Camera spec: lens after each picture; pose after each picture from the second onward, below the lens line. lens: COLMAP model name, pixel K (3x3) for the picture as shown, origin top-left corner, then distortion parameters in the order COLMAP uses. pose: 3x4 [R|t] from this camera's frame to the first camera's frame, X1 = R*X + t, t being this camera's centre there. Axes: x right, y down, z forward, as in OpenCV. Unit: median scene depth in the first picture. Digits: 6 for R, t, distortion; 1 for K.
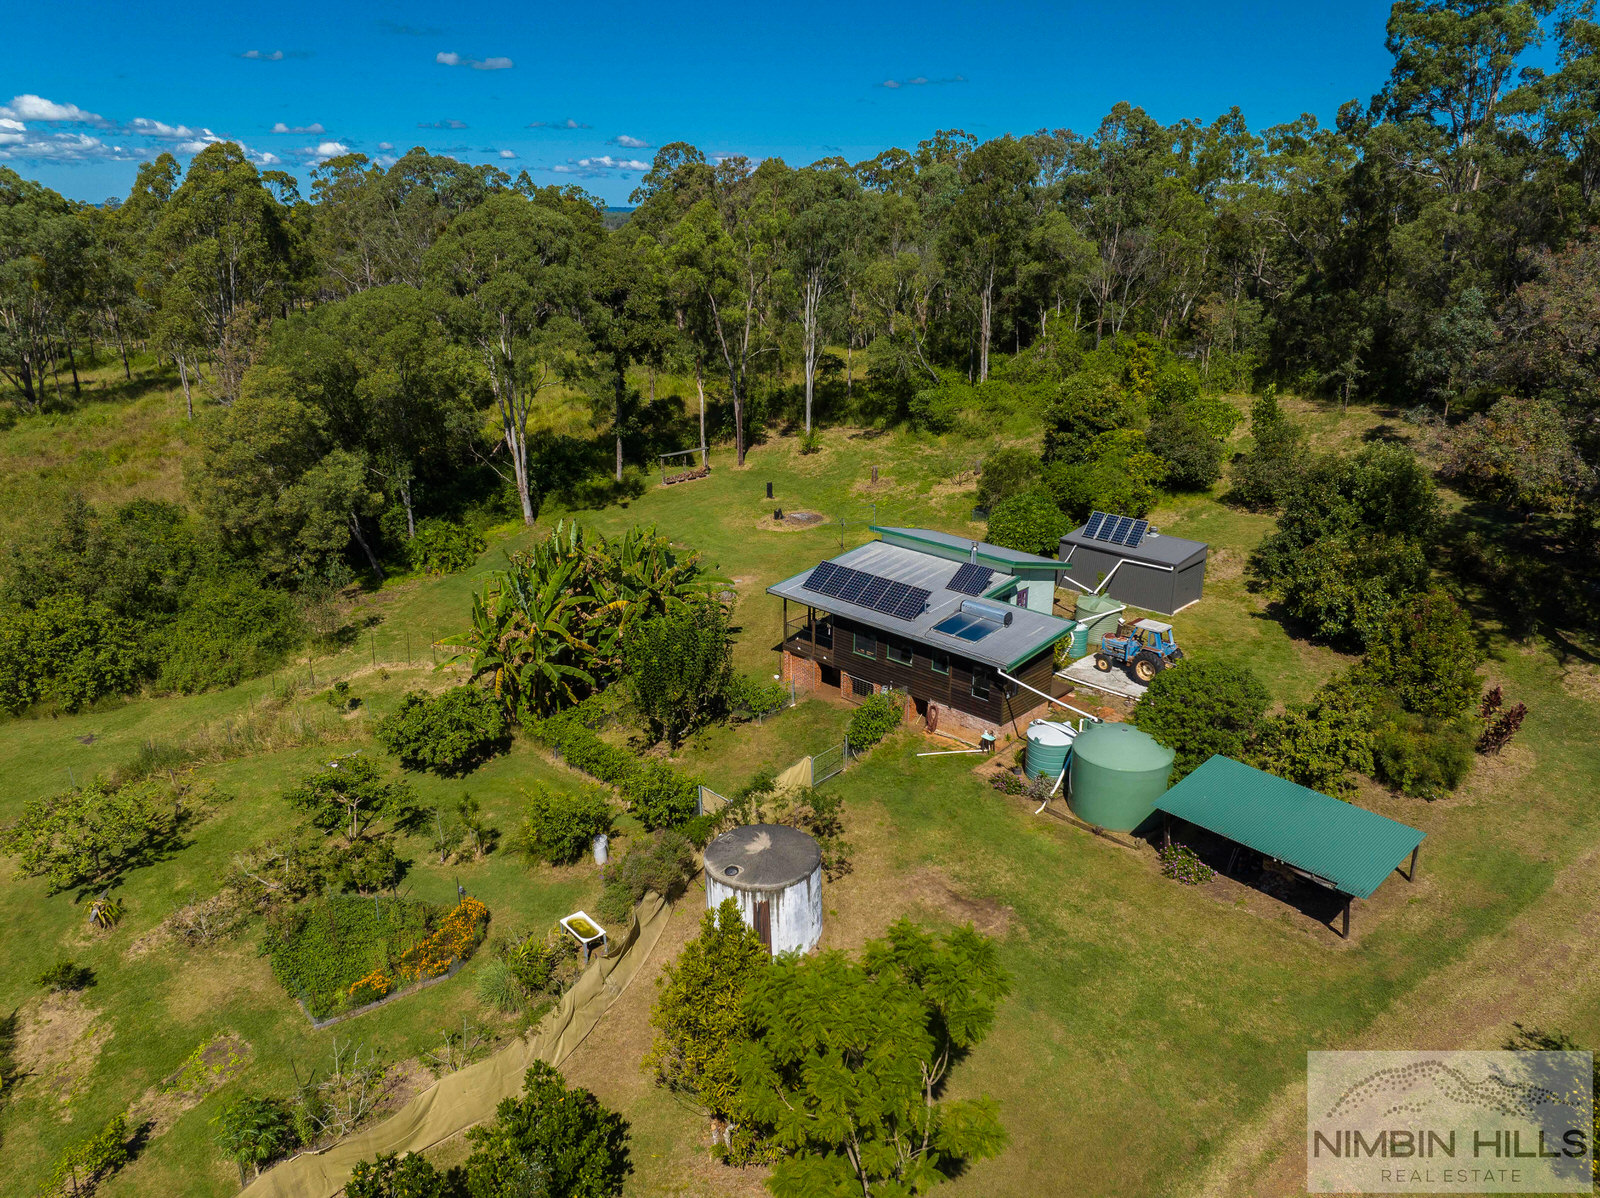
lens RADIAL K [[1127.2, 0, 796.0], [0, 1127.2, 600.6], [0, 0, 1]] dist [-0.037850, 0.000768]
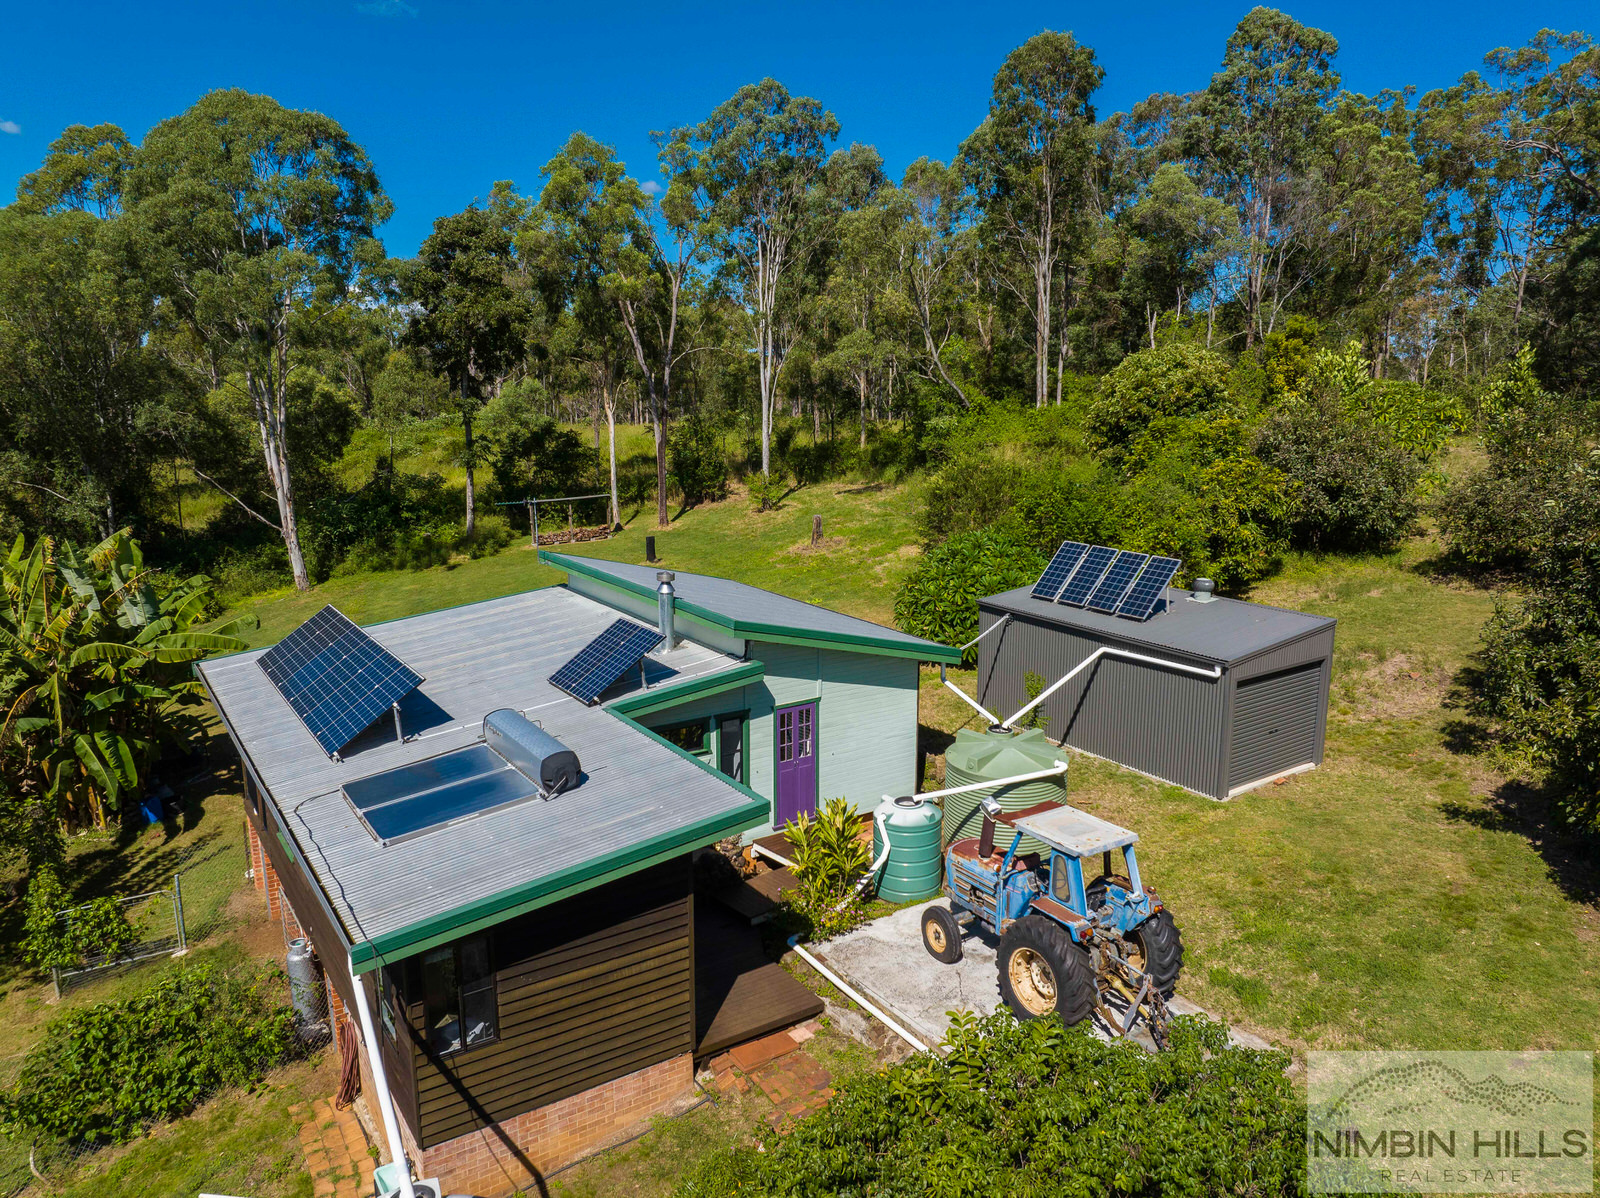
lens RADIAL K [[1114.5, 0, 799.1], [0, 1114.5, 606.7], [0, 0, 1]] dist [-0.031777, -0.003537]
pose [[0.978403, 0.039577, -0.202882, 0.279415], [-0.064253, 0.991108, -0.116521, 0.001769], [0.196467, 0.127040, 0.972246, 0.627116]]
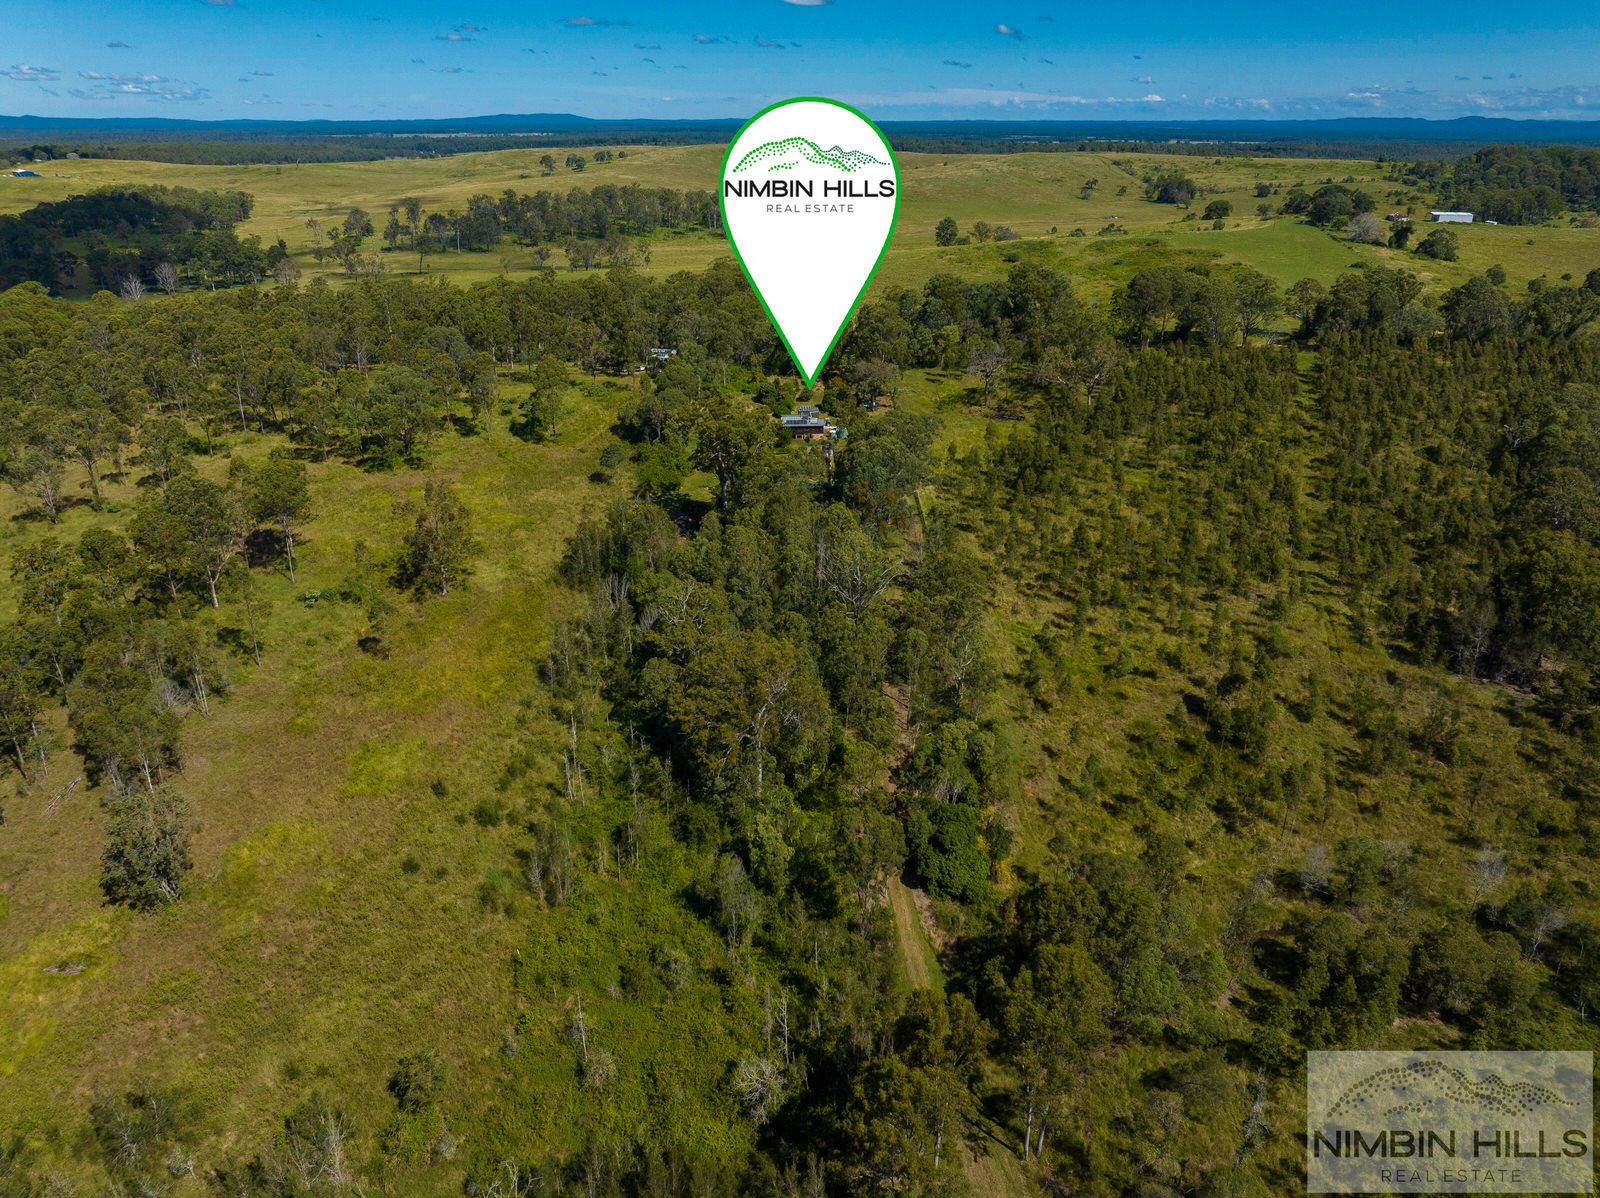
lens RADIAL K [[1134.1, 0, 801.4], [0, 1134.1, 588.9], [0, 0, 1]] dist [-0.042045, 0.006820]
pose [[0.655538, -0.314183, 0.686702, -4.805667], [0.251508, 0.948262, 0.193760, -0.362837], [-0.712049, 0.045694, 0.700641, -3.689483]]
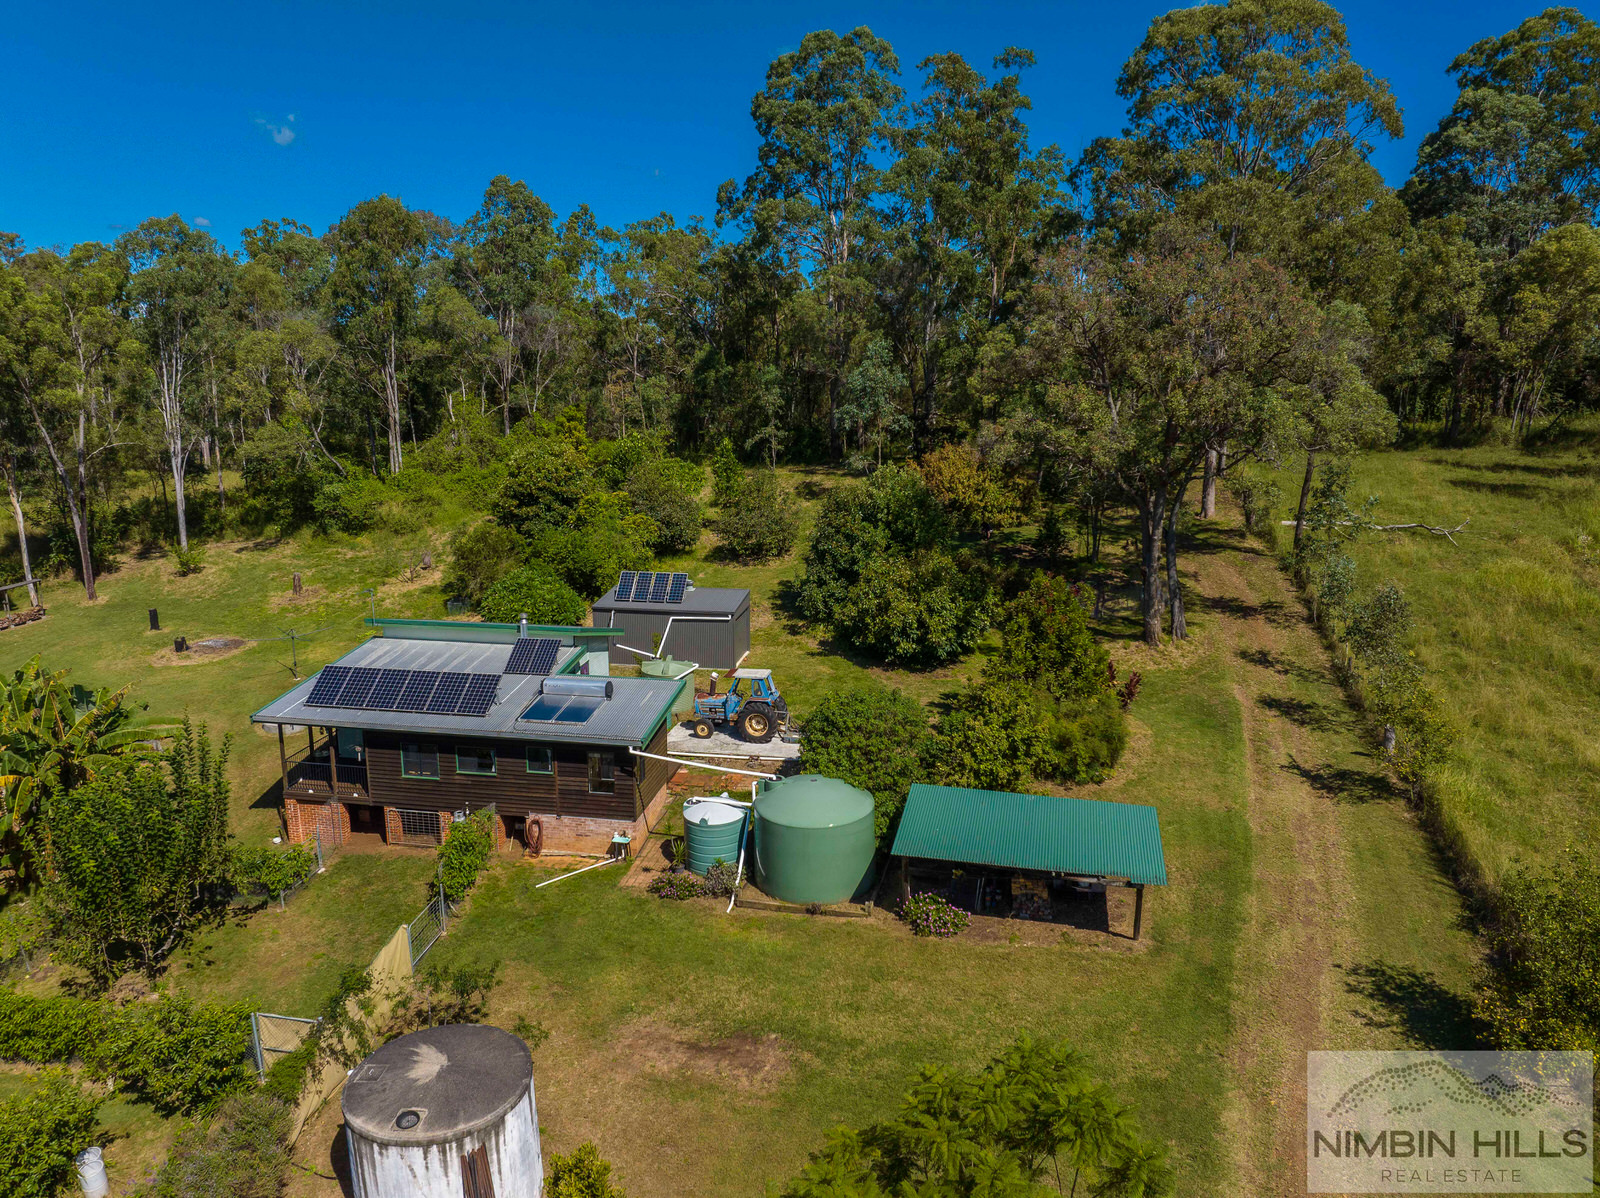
lens RADIAL K [[1134.1, 0, 801.4], [0, 1134.1, 588.9], [0, 0, 1]] dist [-0.042045, 0.006820]
pose [[0.821776, -0.115759, 0.557929, -0.124408], [0.187870, 0.979440, -0.073501, 0.027474], [-0.537950, 0.165220, 0.826627, 0.218799]]
